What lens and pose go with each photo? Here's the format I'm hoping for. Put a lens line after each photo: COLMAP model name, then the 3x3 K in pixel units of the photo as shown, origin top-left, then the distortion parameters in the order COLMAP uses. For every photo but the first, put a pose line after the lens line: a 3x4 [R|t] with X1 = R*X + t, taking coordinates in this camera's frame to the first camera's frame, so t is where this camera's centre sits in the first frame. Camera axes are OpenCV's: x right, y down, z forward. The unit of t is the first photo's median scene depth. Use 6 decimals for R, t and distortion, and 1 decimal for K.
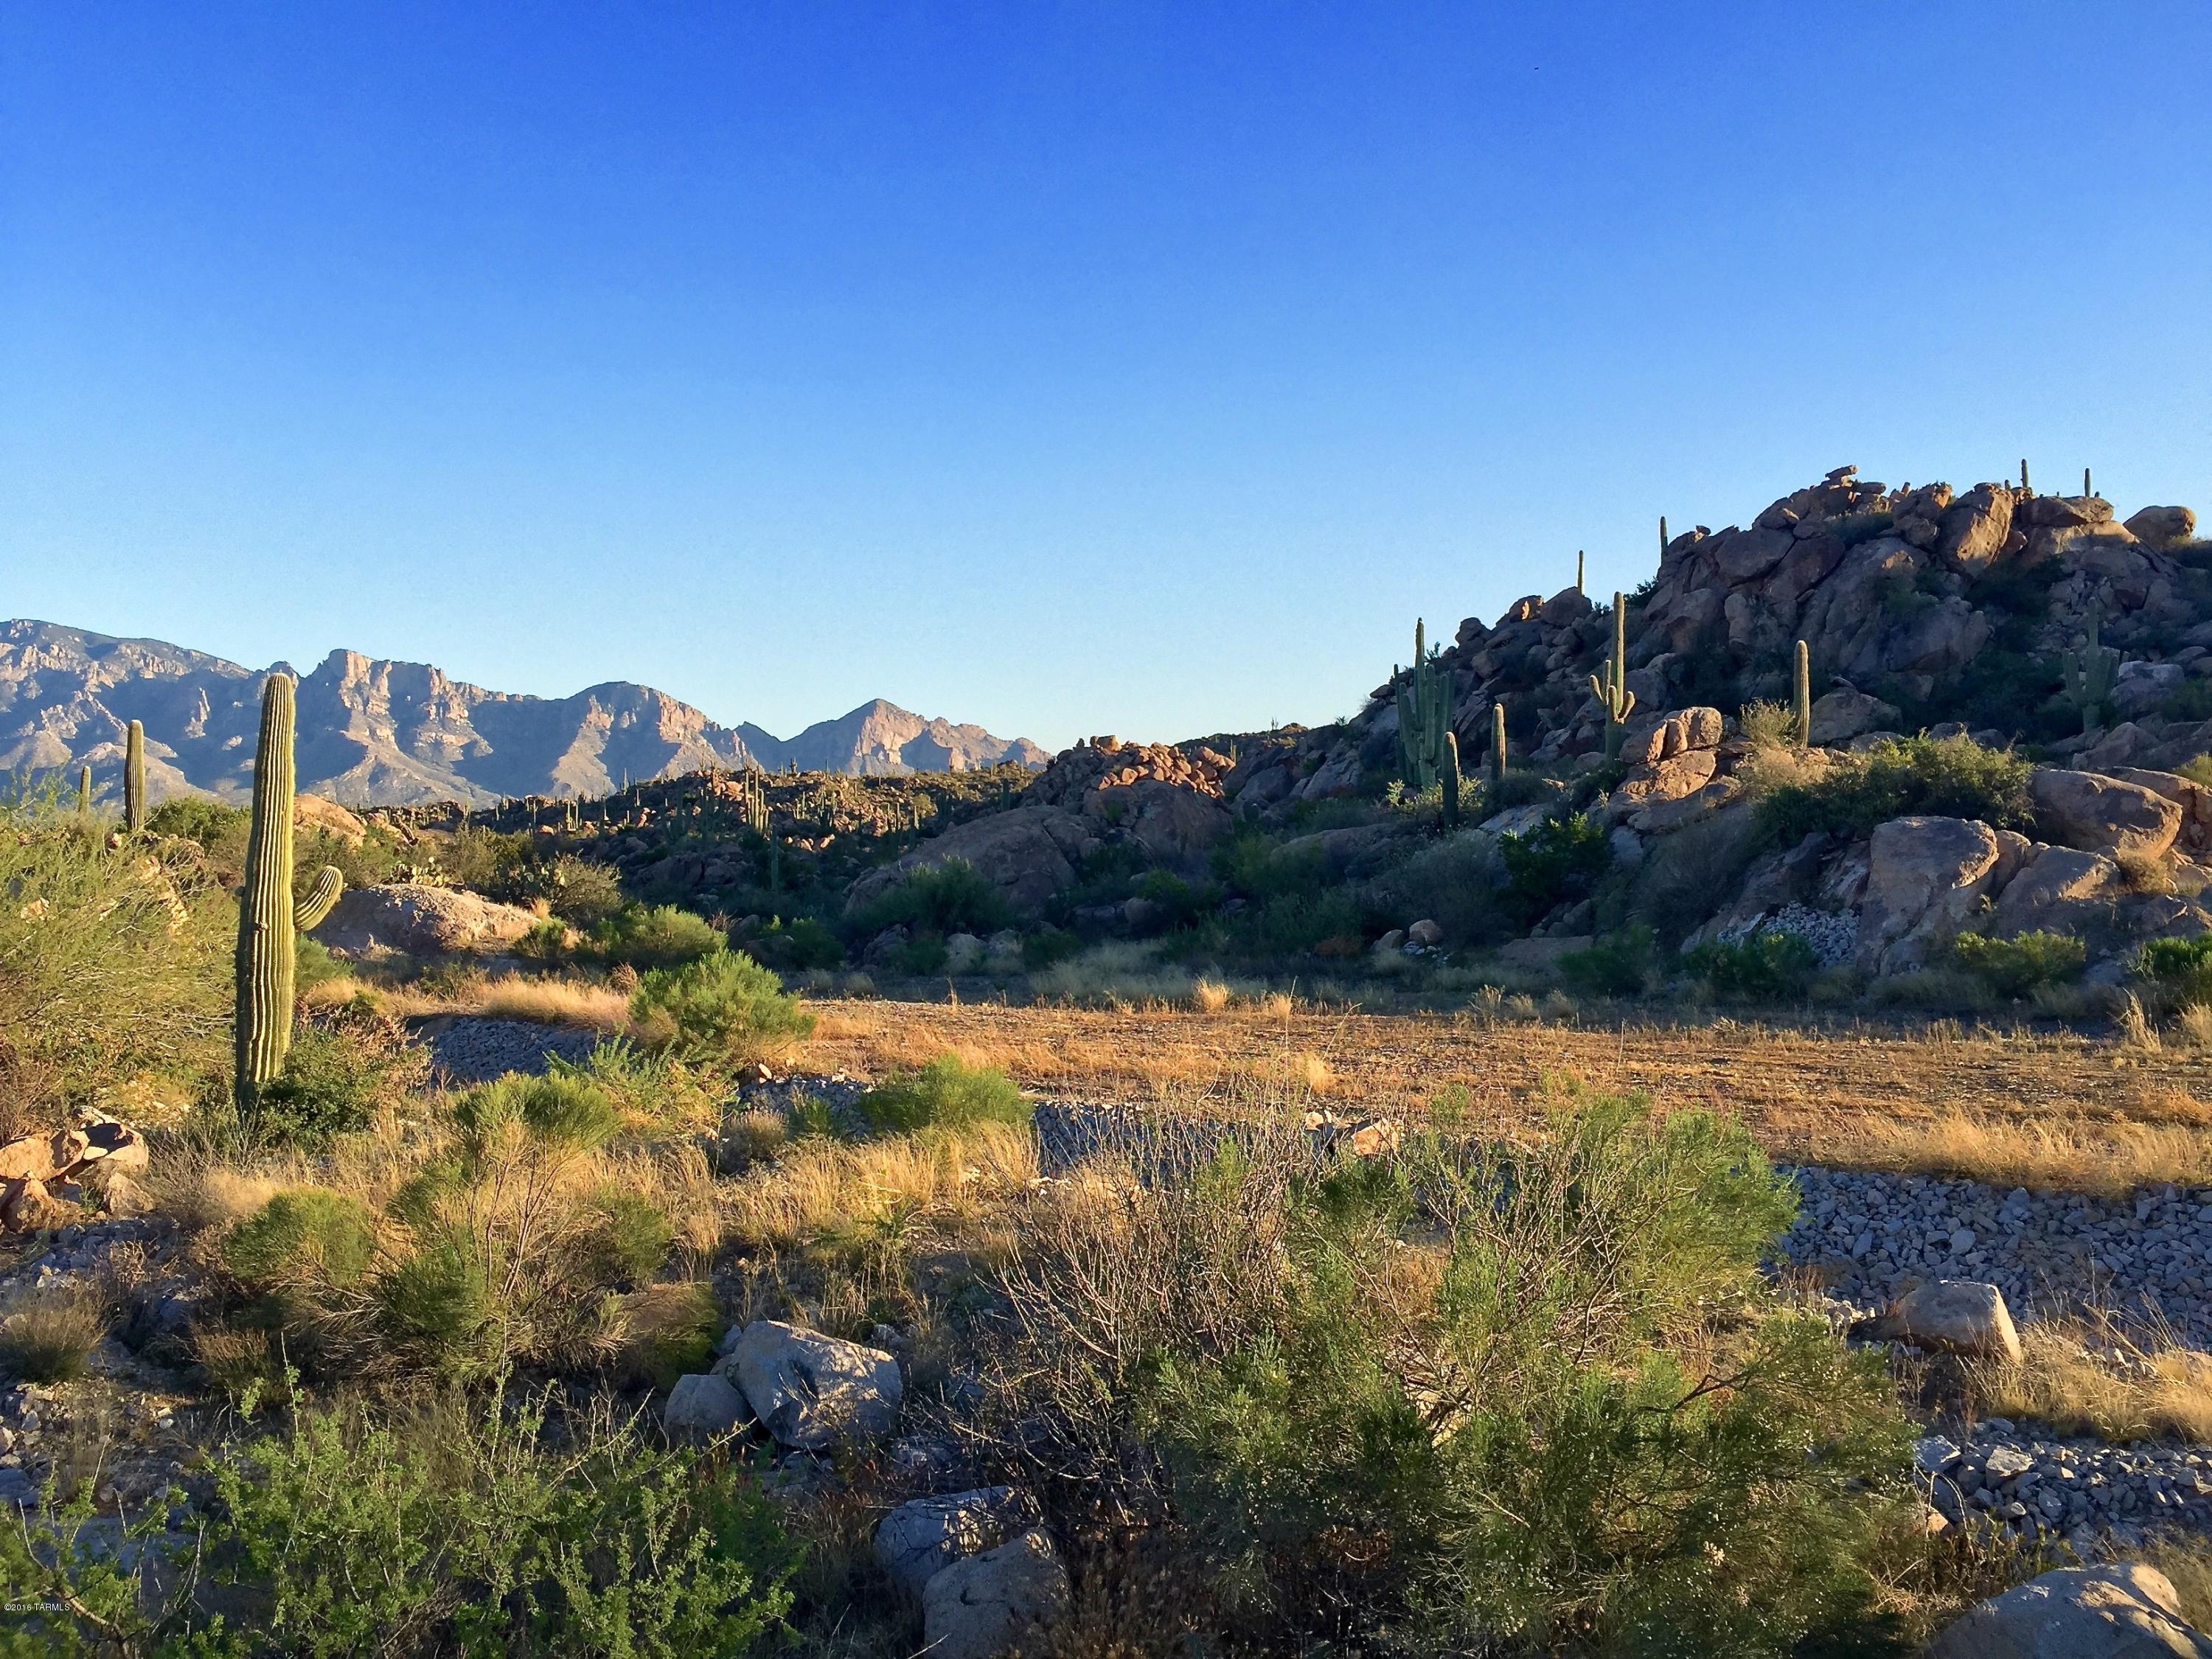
lens RADIAL K [[1900.8, 0, 1099.8], [0, 1900.8, 811.0], [0, 0, 1]] dist [0.084800, -0.112863]
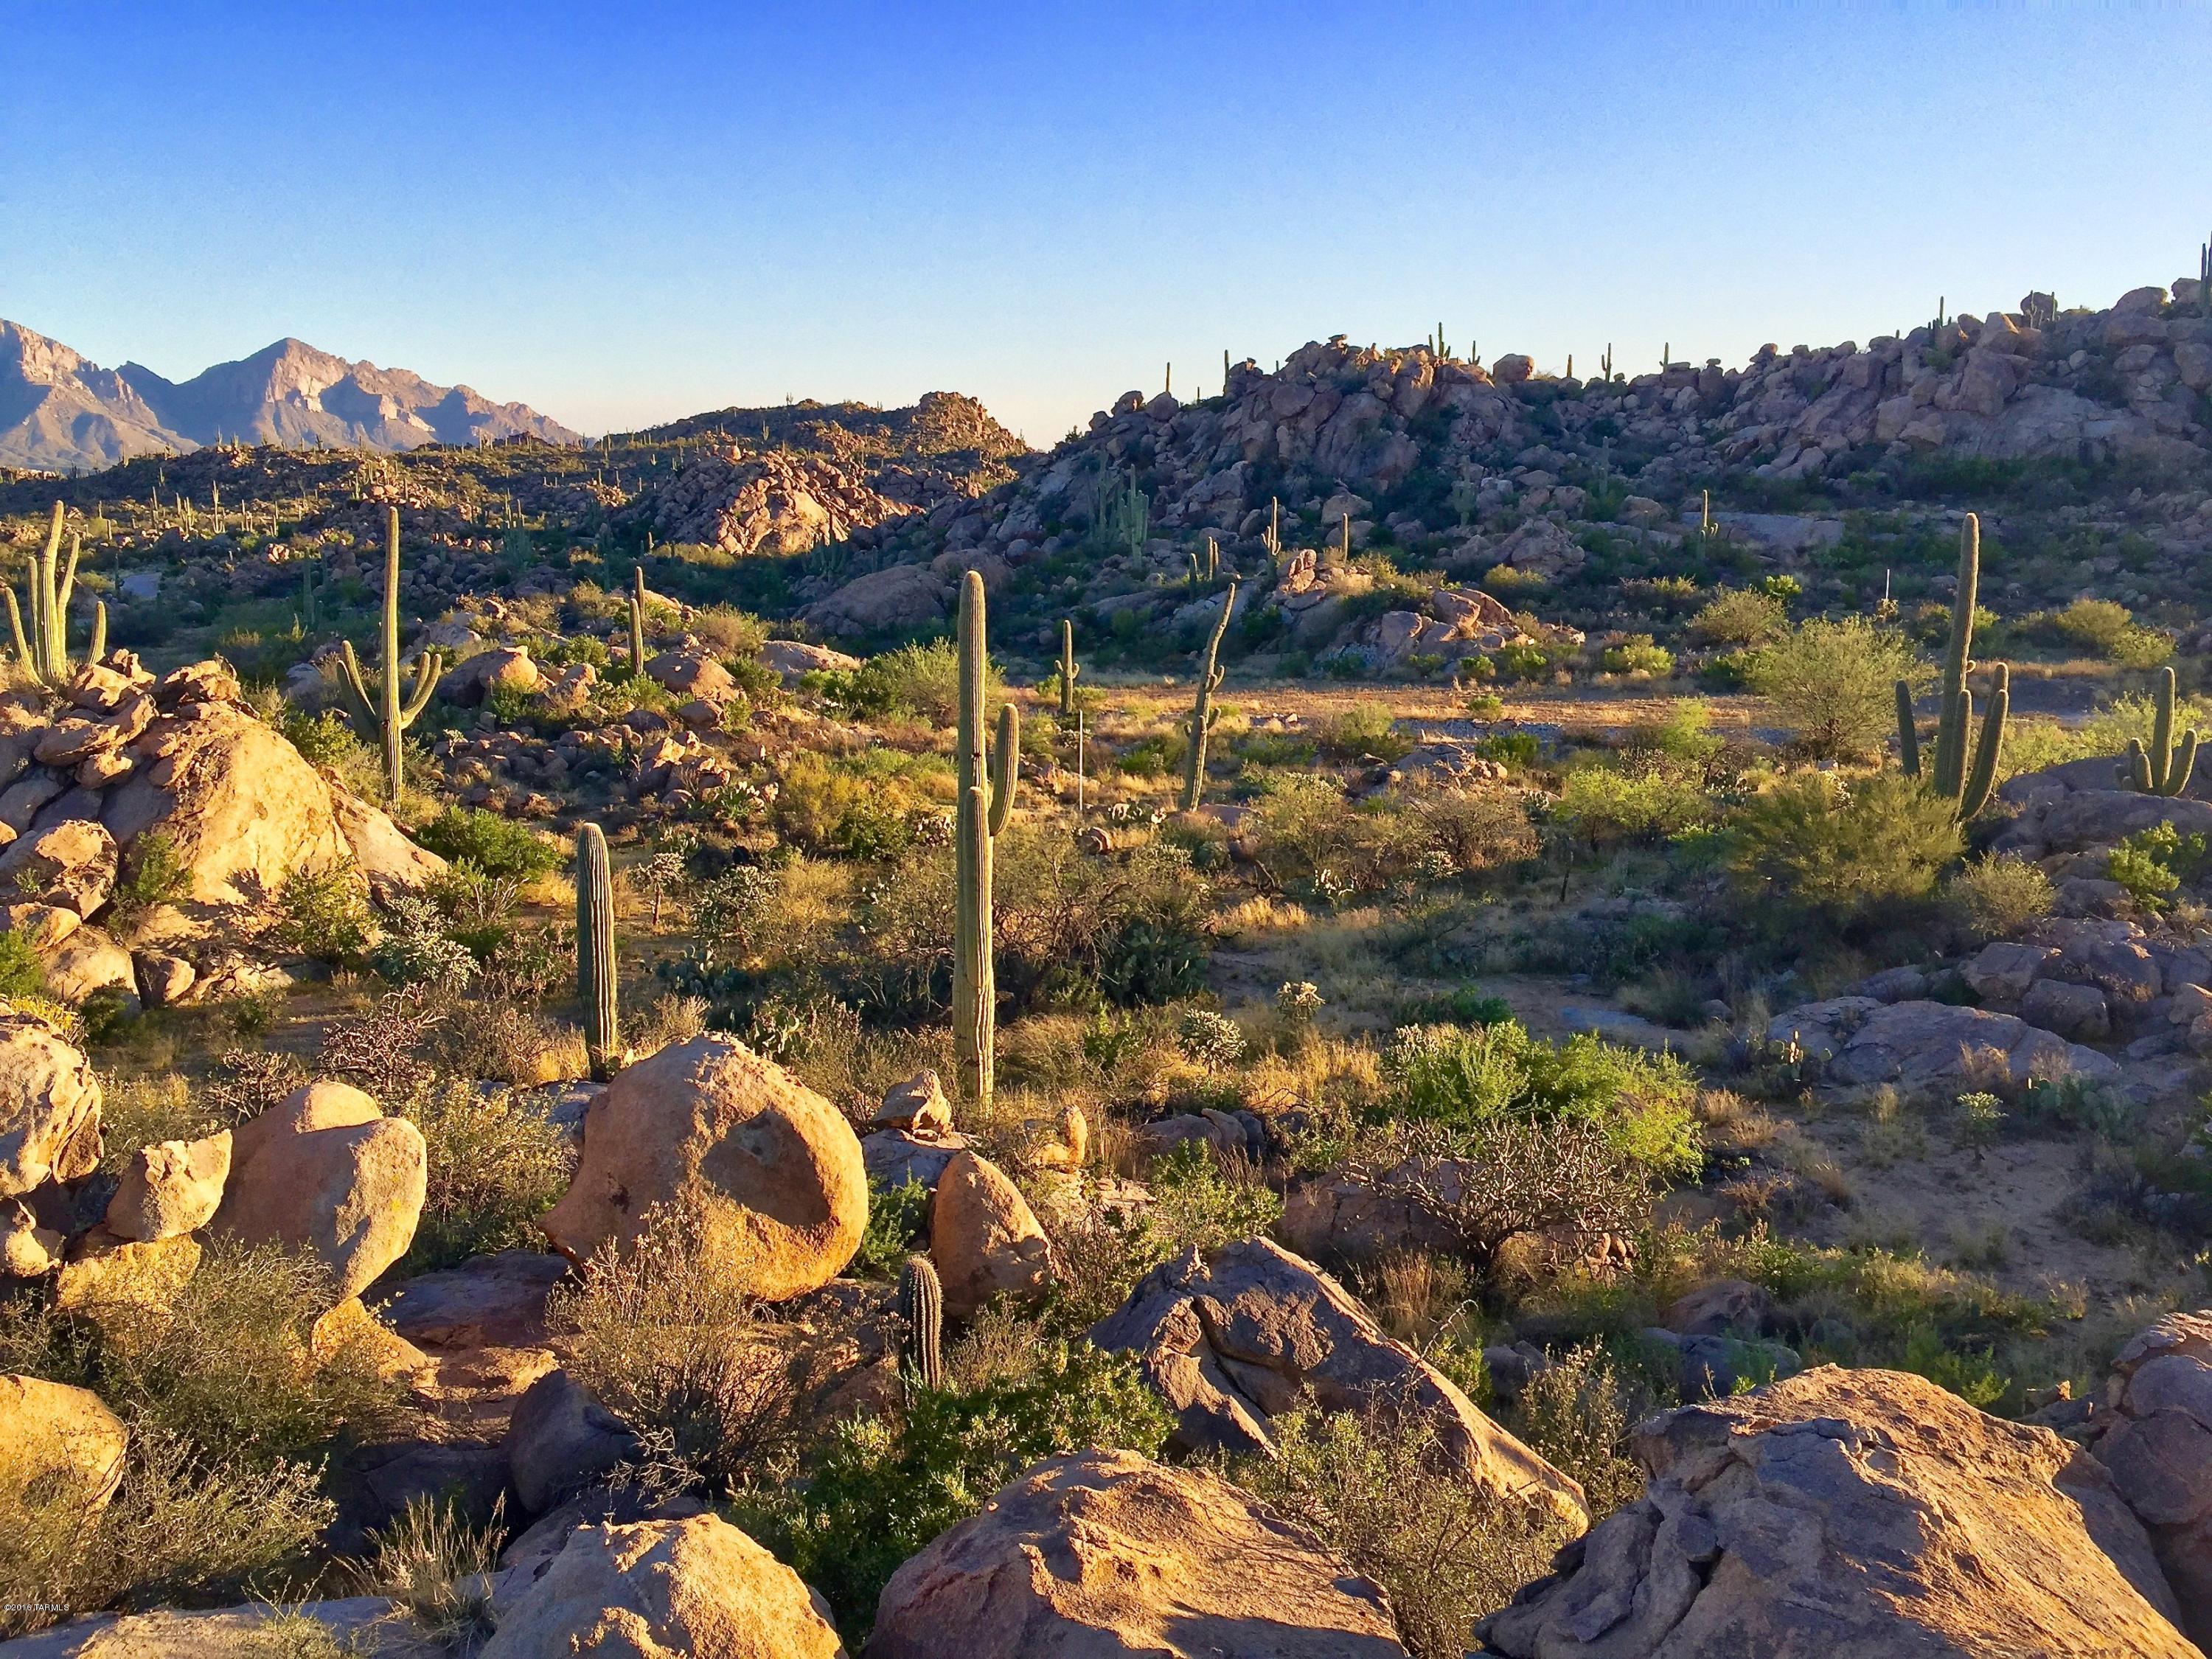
lens RADIAL K [[1882.3, 0, 1111.1], [0, 1882.3, 803.9], [0, 0, 1]] dist [0.081471, -0.109466]
pose [[0.961226, -0.047114, 0.271708, -0.280781], [-0.000961, 0.984719, 0.174150, -0.075437], [-0.275761, -0.167659, 0.946492, -0.587056]]
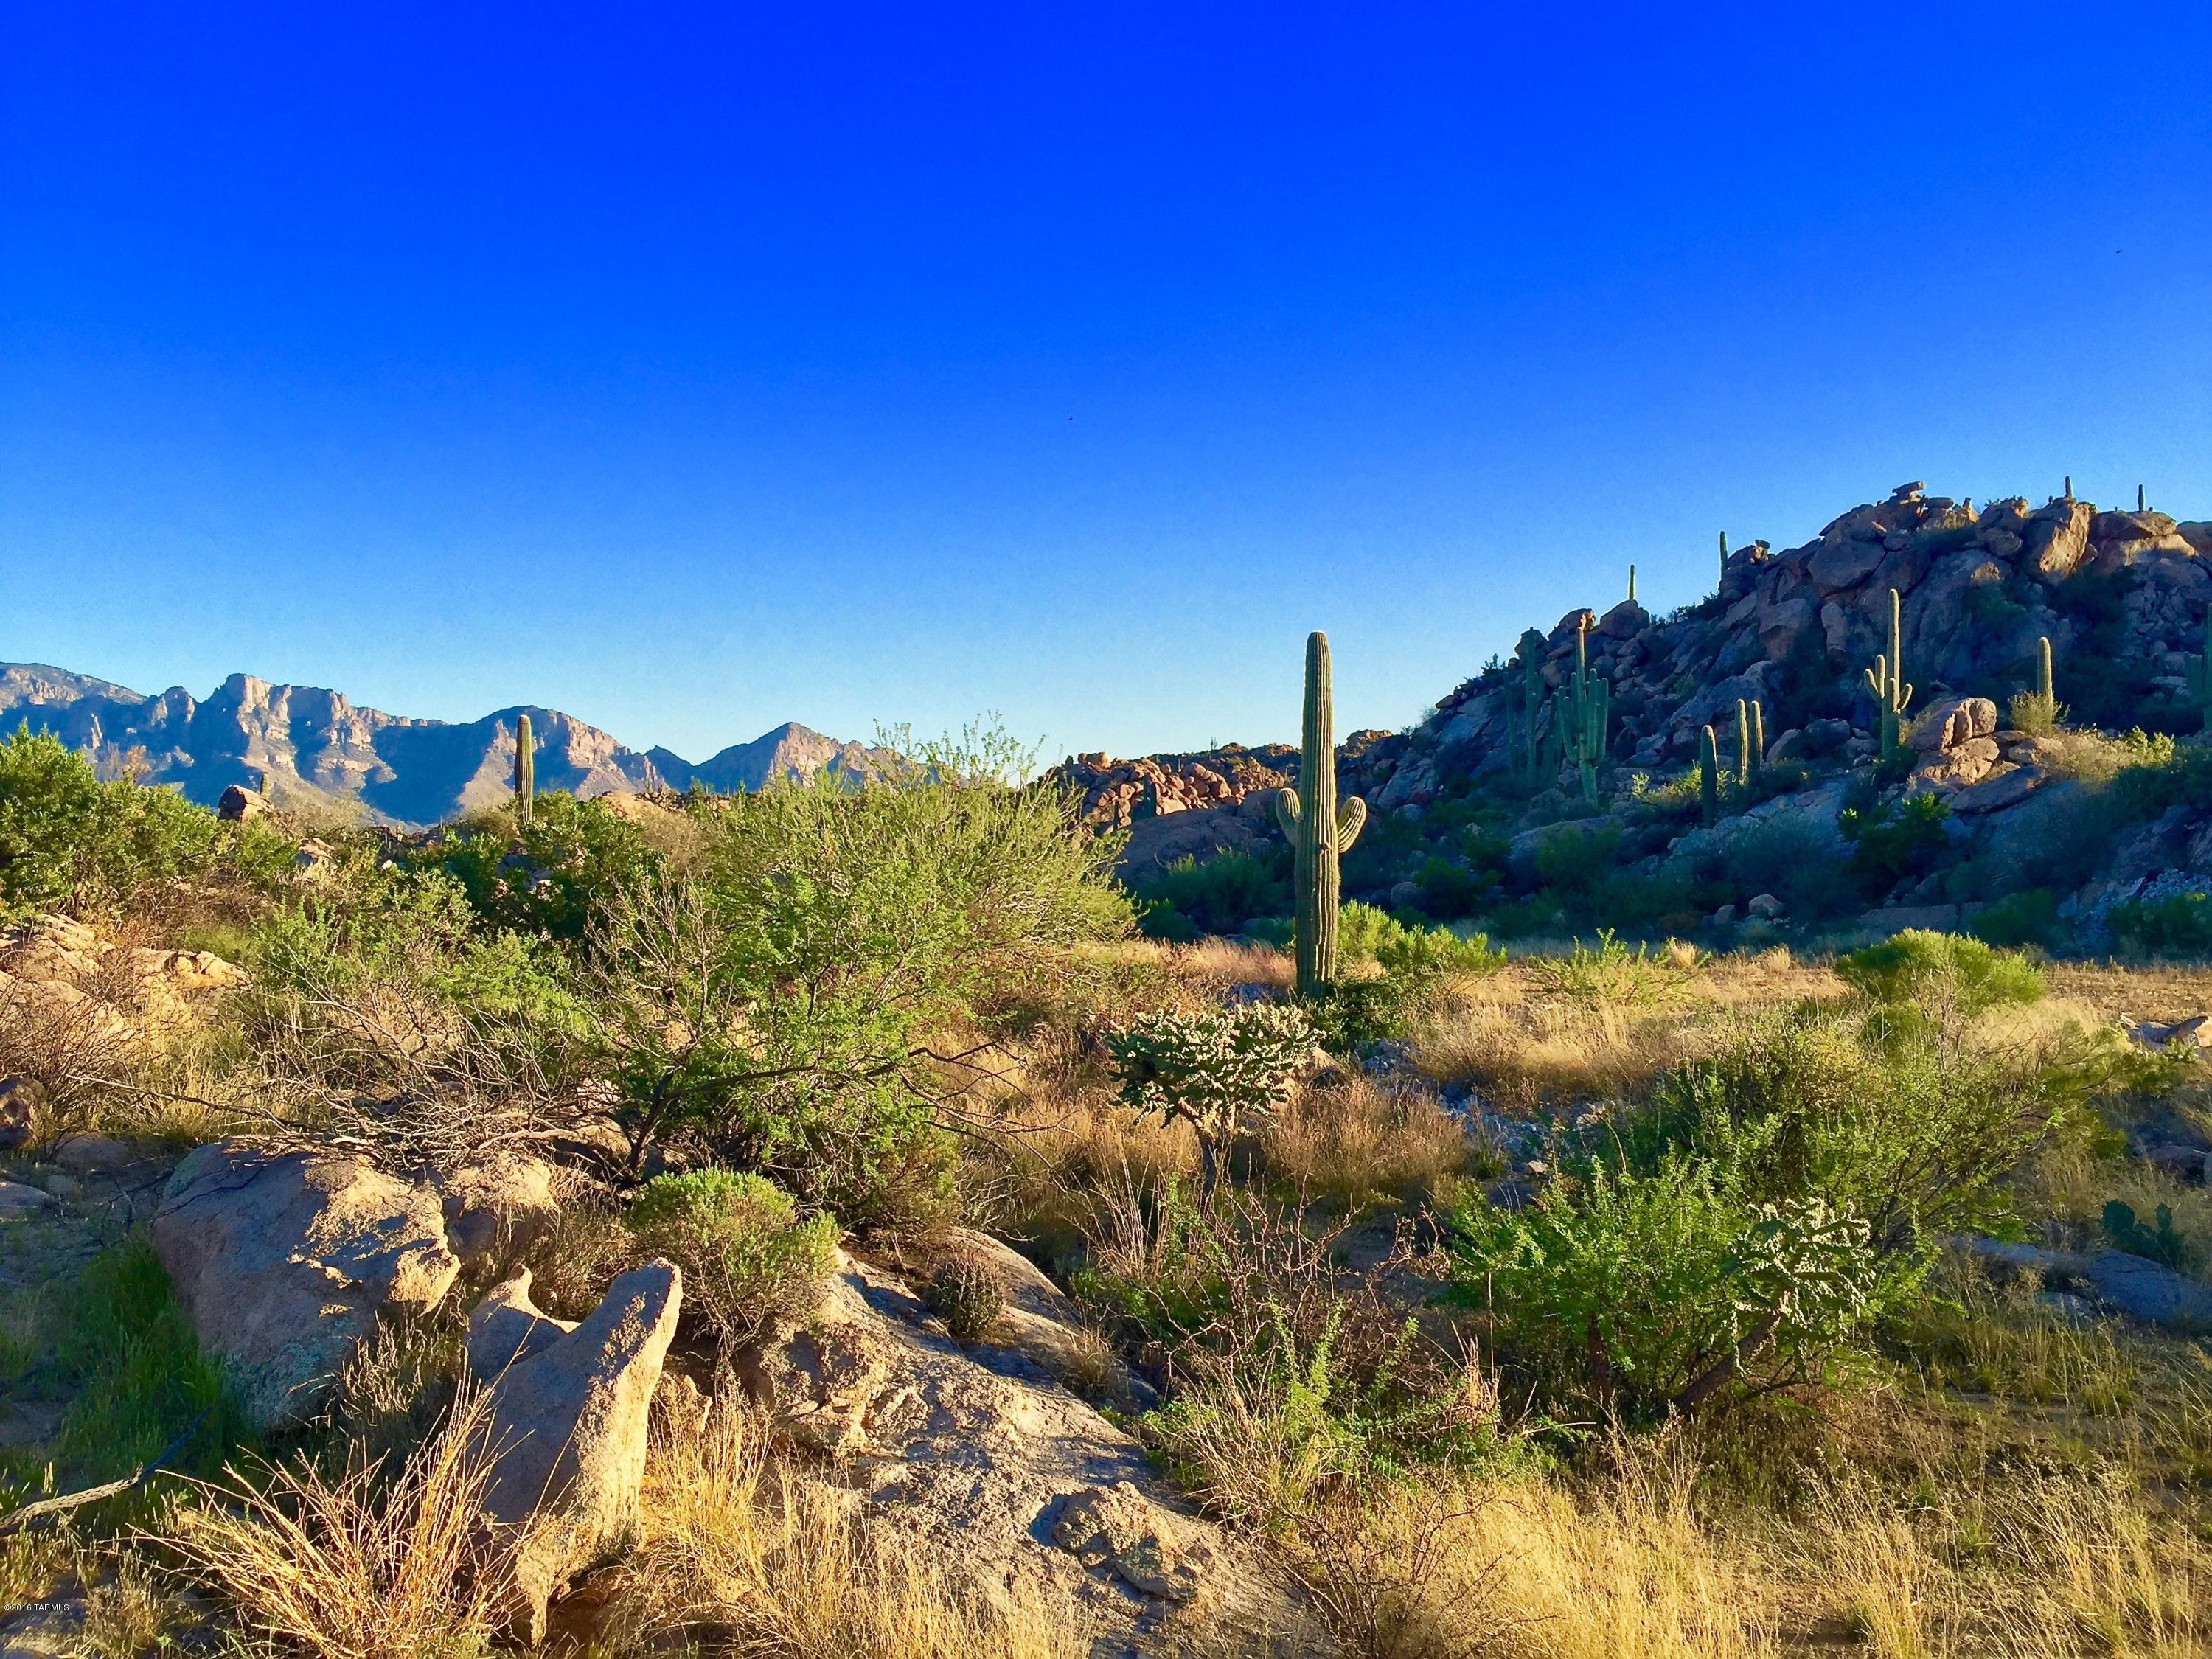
lens RADIAL K [[1904.4, 0, 1107.6], [0, 1904.4, 825.6], [0, 0, 1]] dist [0.077387, -0.101217]
pose [[0.998851, -0.006716, 0.047446, -0.112342], [0.006909, 0.999969, -0.003890, 0.009055], [-0.047418, 0.004213, 0.998866, -0.025871]]
